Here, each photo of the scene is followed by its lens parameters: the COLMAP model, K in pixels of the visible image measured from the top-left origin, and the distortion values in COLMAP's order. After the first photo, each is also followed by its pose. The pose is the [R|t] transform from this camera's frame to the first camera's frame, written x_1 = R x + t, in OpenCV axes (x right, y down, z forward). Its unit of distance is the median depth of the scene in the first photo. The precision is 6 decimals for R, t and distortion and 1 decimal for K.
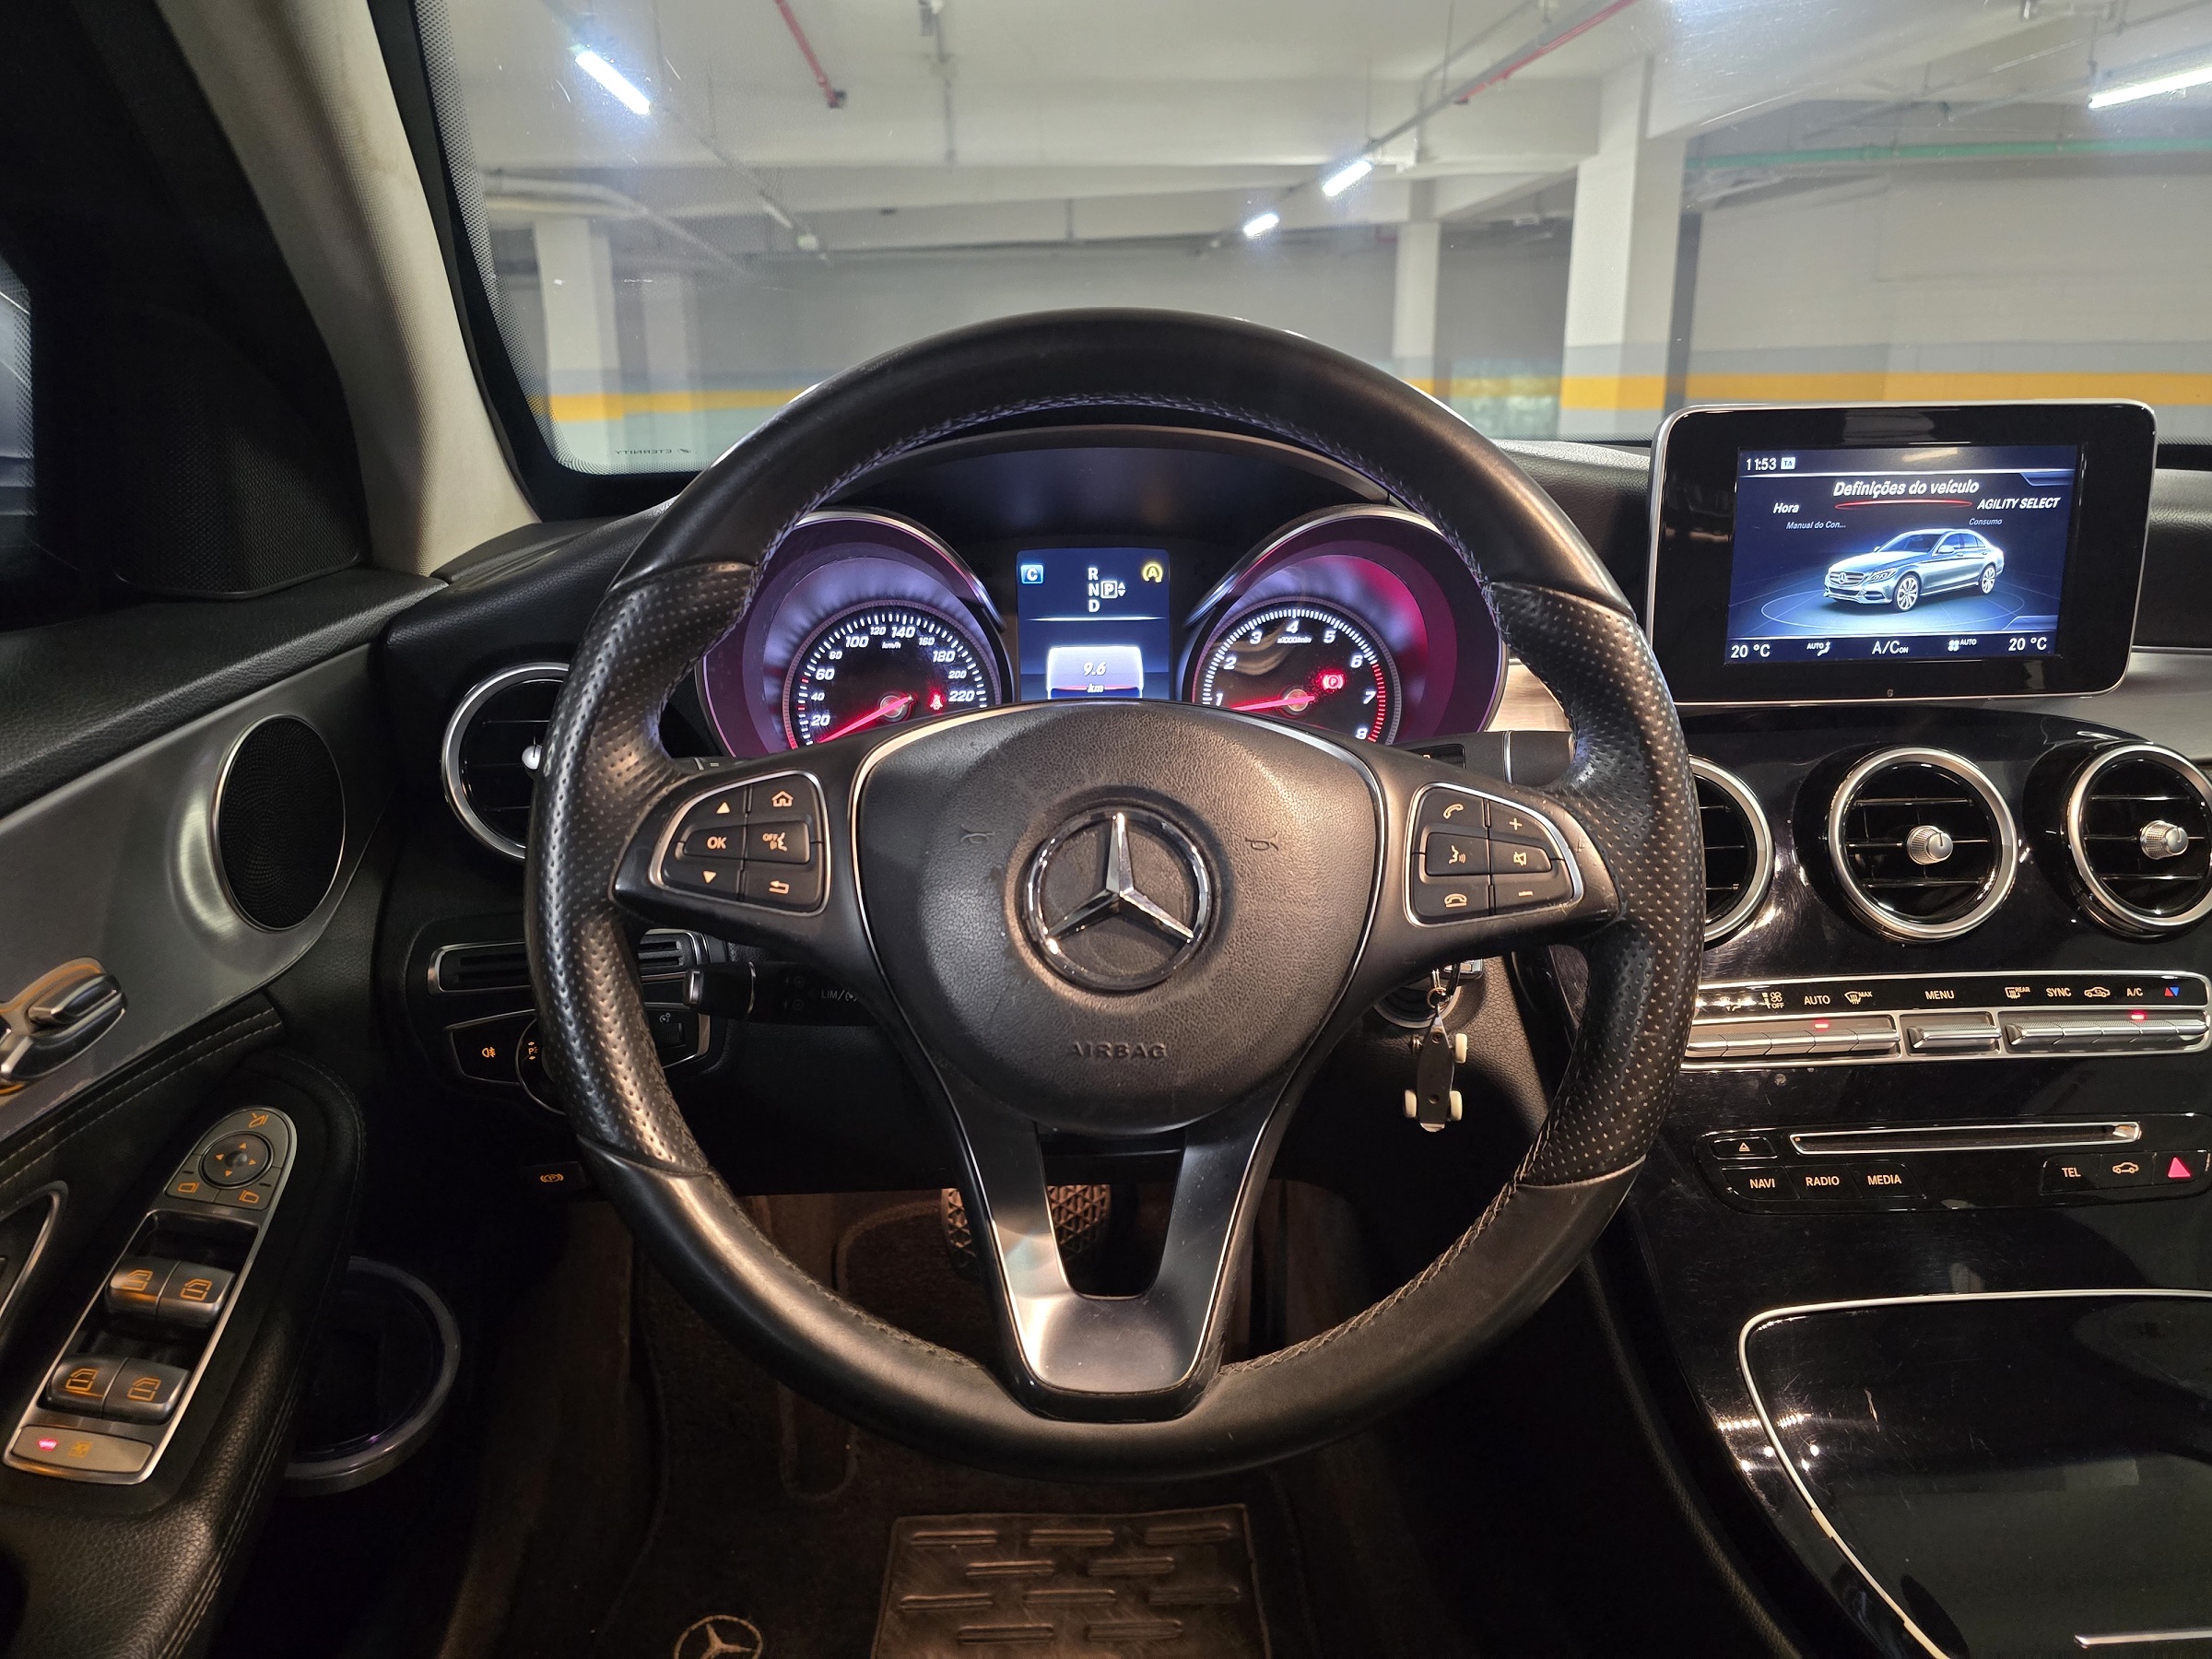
lens RADIAL K [[1462.6, 0, 1104.3], [0, 1462.6, 812.0], [0, 0, 1]] dist [0.141923, -0.218495]
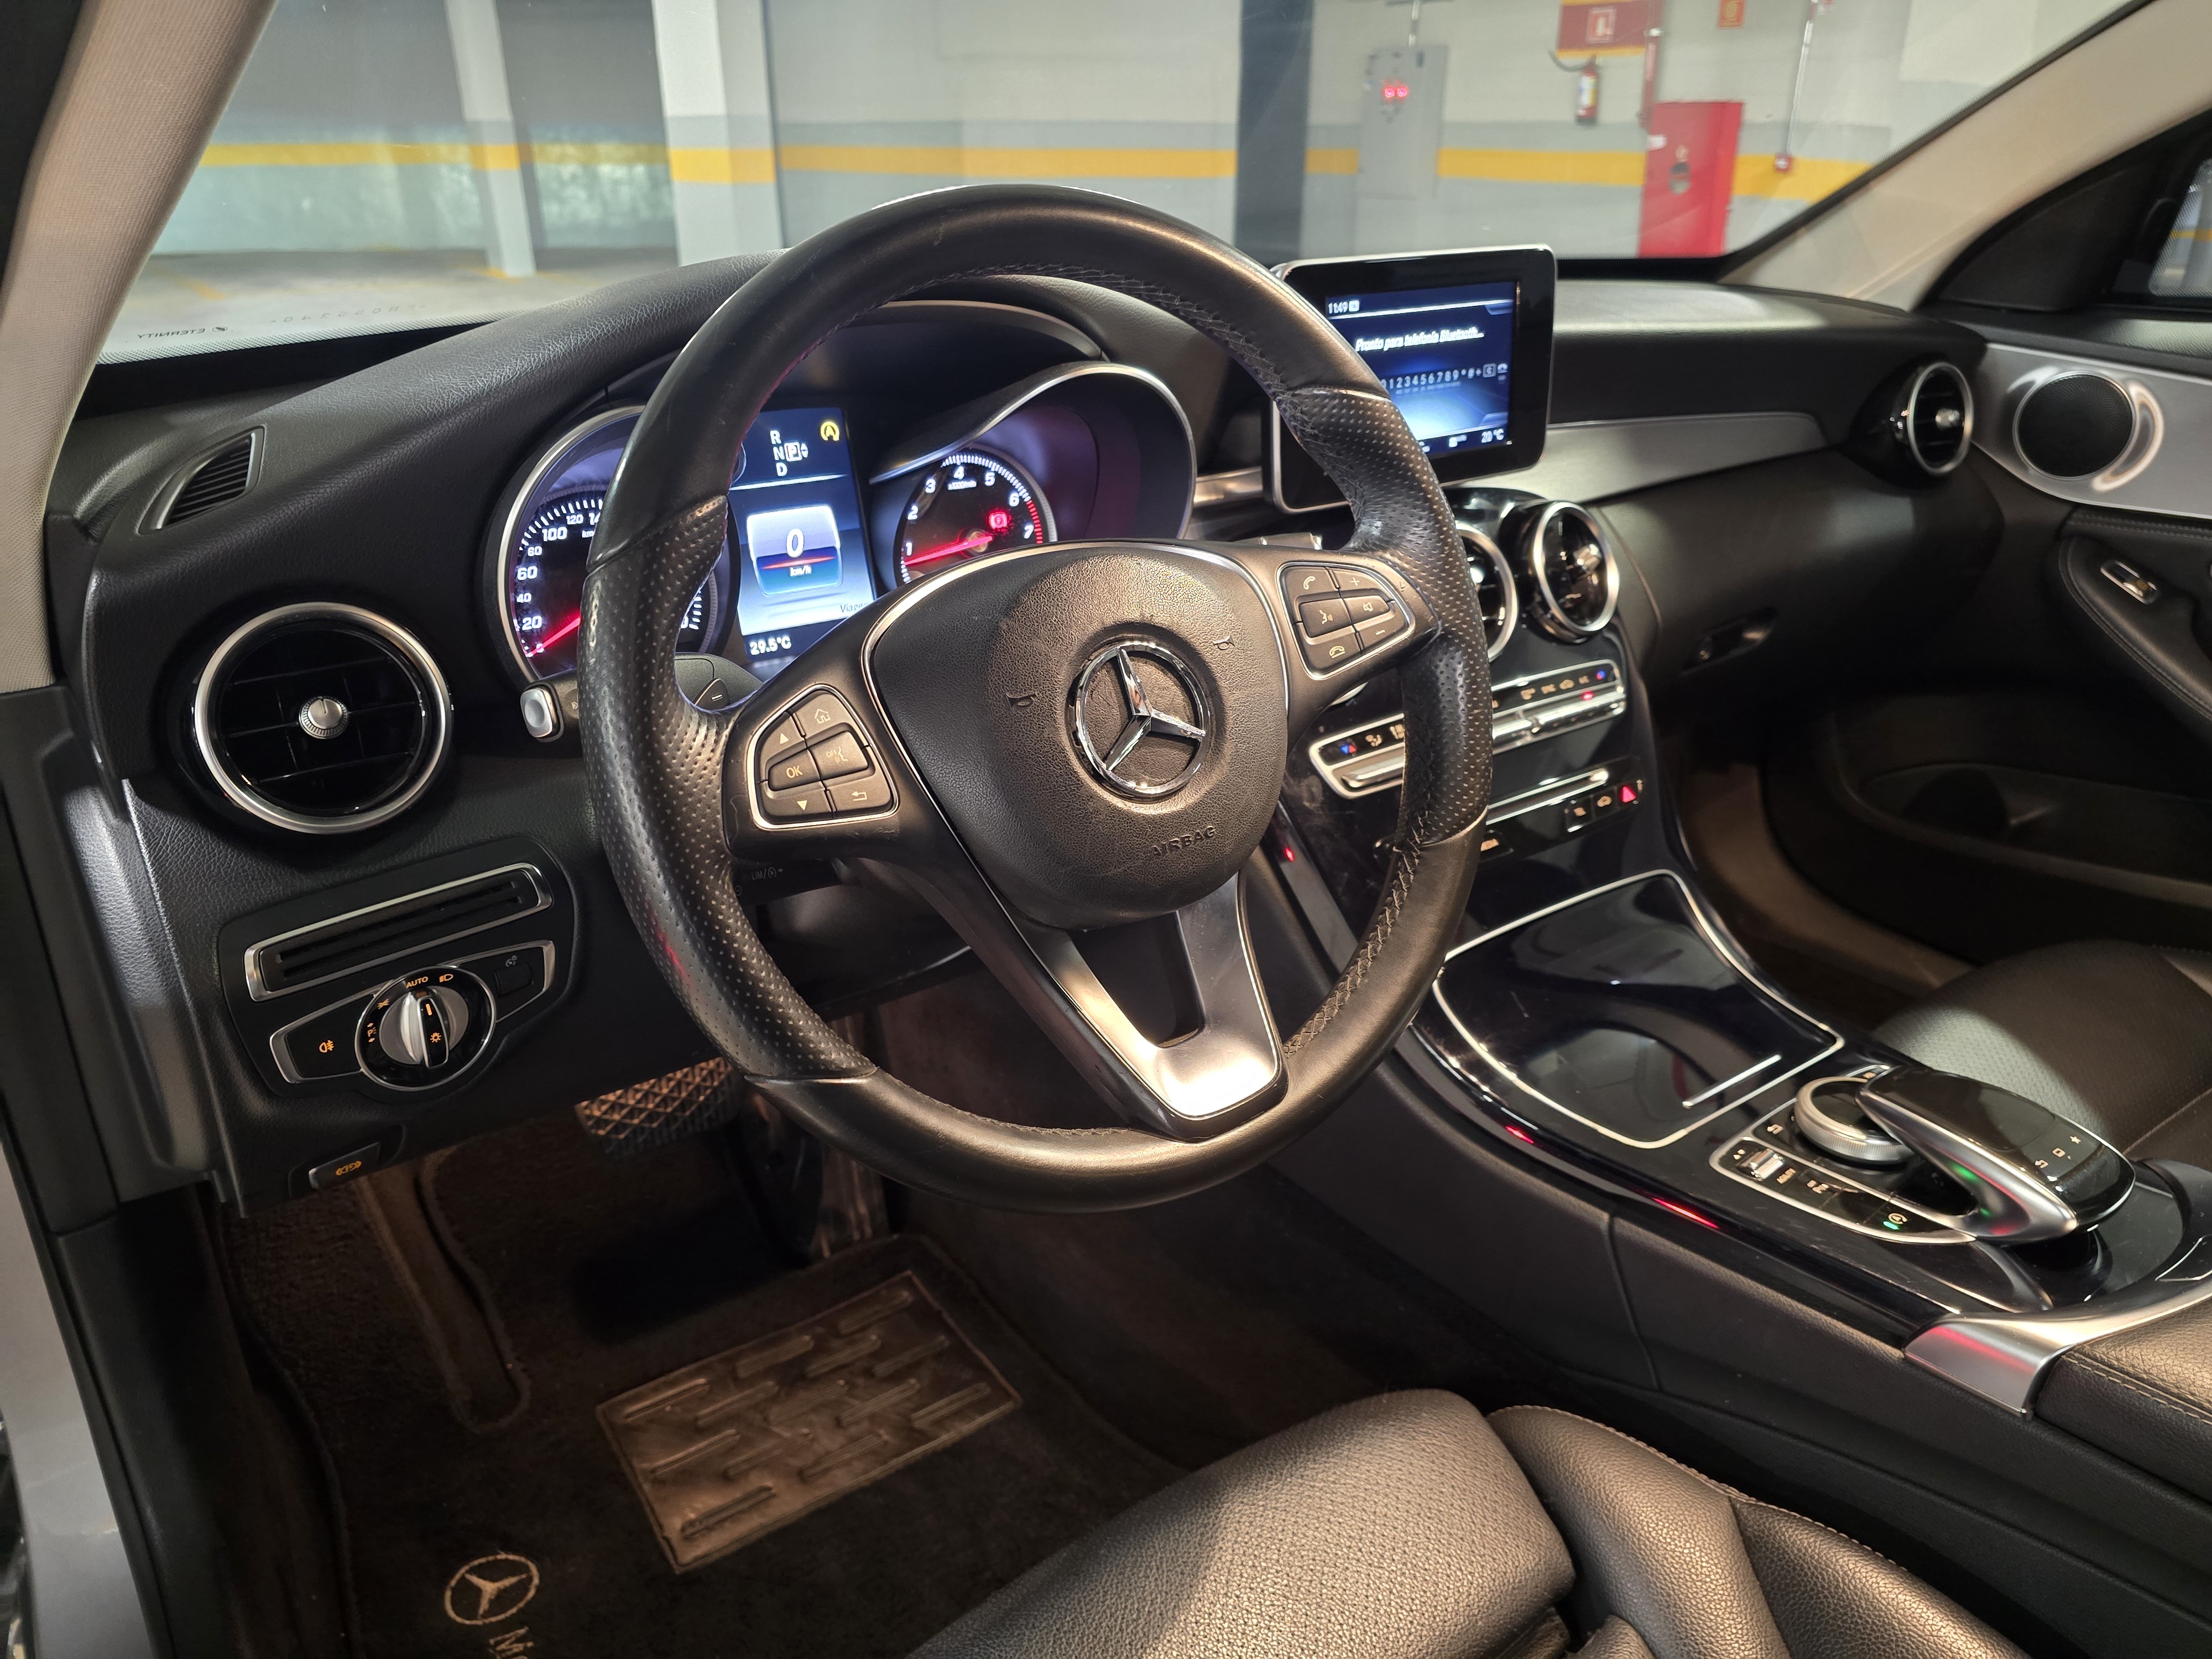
lens RADIAL K [[1479.6, 0, 1106.0], [0, 1479.6, 829.5], [0, 0, 1]] dist [0.066642, -0.065725]
pose [[0.850805, -0.213250, 0.480266, -0.364686], [0.142835, 0.973393, 0.179174, -0.053319], [-0.505696, -0.083843, 0.858628, -0.004070]]
